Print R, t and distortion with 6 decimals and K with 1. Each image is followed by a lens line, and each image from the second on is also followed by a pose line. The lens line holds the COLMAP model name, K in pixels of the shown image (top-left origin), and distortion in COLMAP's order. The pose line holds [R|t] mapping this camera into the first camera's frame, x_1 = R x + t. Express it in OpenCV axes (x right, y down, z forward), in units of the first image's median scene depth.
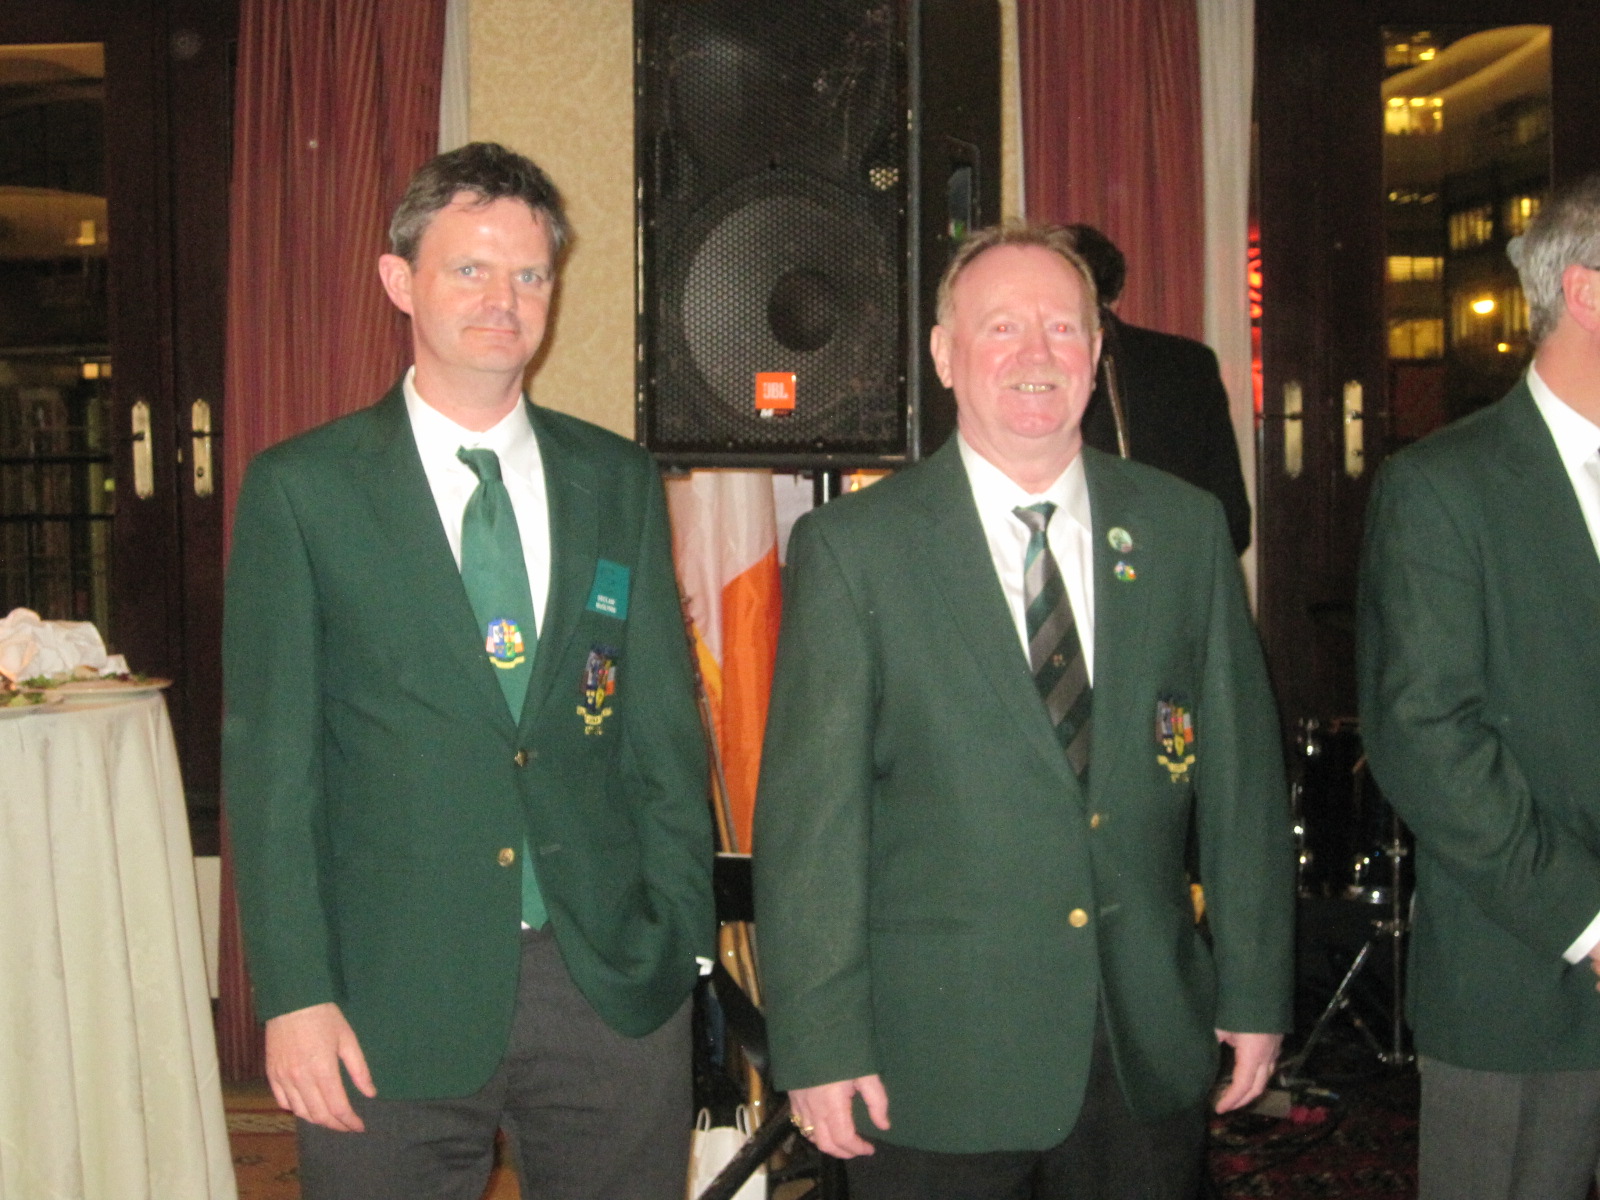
lens RADIAL K [[2532.6, 0, 790.5], [0, 2532.6, 608.4], [0, 0, 1]] dist [-0.226138, 0.000000]
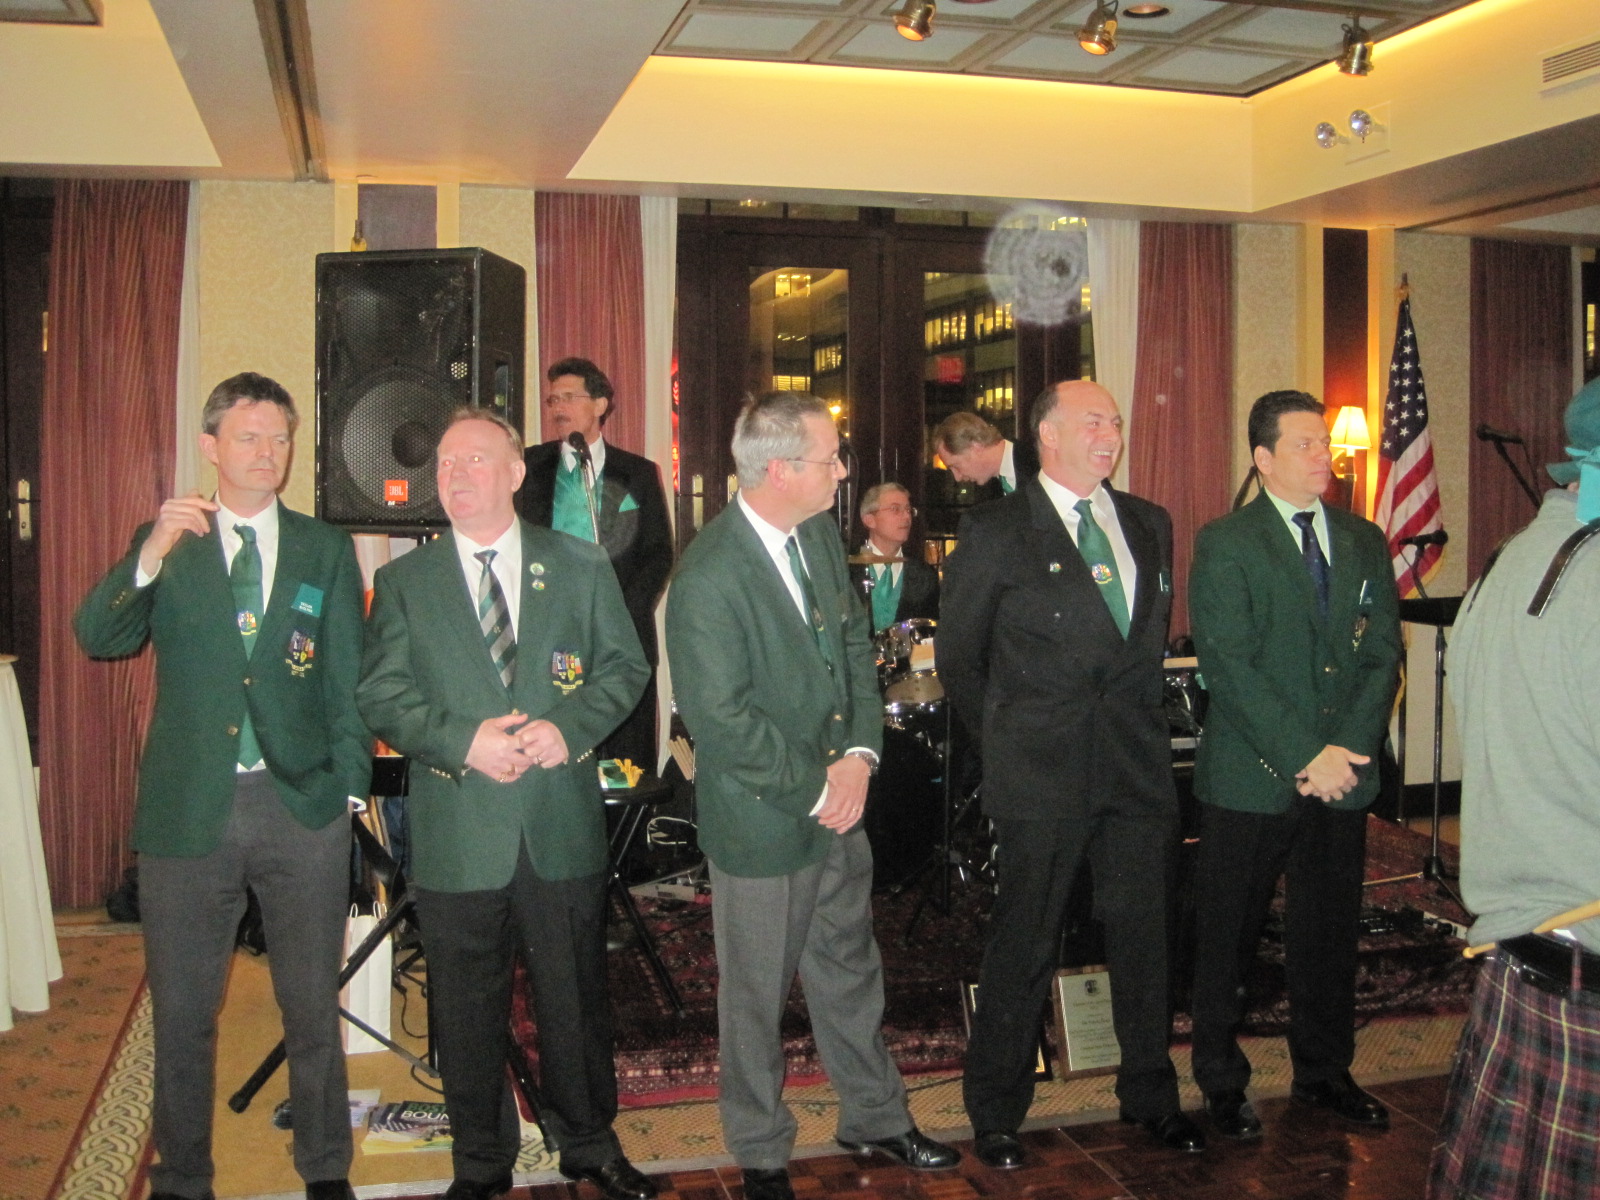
lens RADIAL K [[1674.4, 0, 793.2], [0, 1674.4, 586.2], [0, 0, 1]] dist [-0.118452, 0.000000]
pose [[0.970657, -0.001632, 0.240465, -0.015732], [0.003604, 0.999963, -0.007760, -0.008693], [-0.240443, 0.008399, 0.970627, -0.190250]]
